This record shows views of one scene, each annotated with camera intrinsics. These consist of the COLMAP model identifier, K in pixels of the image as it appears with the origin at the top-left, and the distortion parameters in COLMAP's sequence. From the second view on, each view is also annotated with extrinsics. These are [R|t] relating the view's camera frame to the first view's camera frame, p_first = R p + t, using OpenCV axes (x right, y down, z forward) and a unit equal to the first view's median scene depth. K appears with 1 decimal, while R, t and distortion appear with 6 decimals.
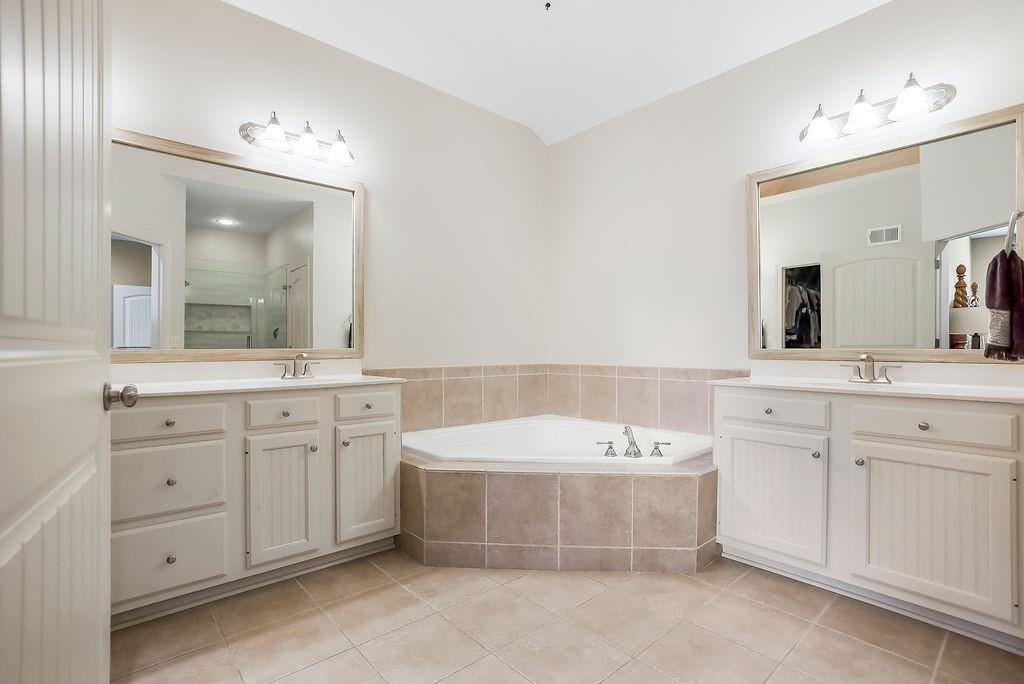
lens RADIAL K [[474.0, 0, 511.9], [0, 474.0, 338.9], [0, 0, 1]] dist [-0.020294, 0.000604]
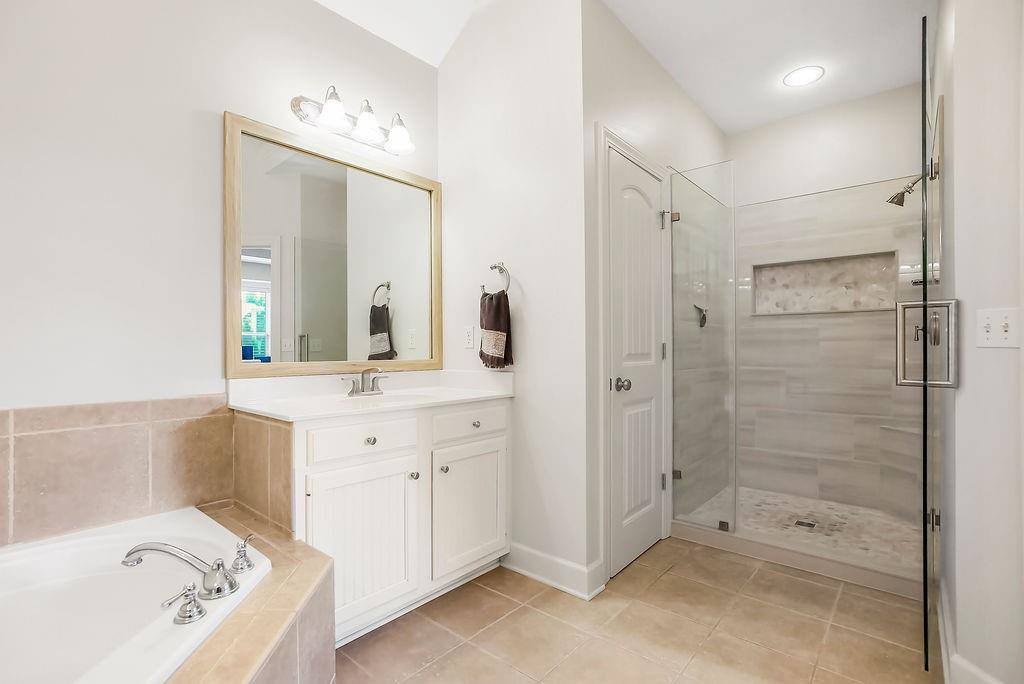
lens RADIAL K [[474.0, 0, 511.9], [0, 474.0, 338.9], [0, 0, 1]] dist [-0.020294, 0.000604]
pose [[-0.141654, 0.010859, 0.989857, -0.319632], [-0.020693, 0.999689, -0.013928, -0.019685], [-0.989700, -0.022456, -0.141386, 0.924931]]
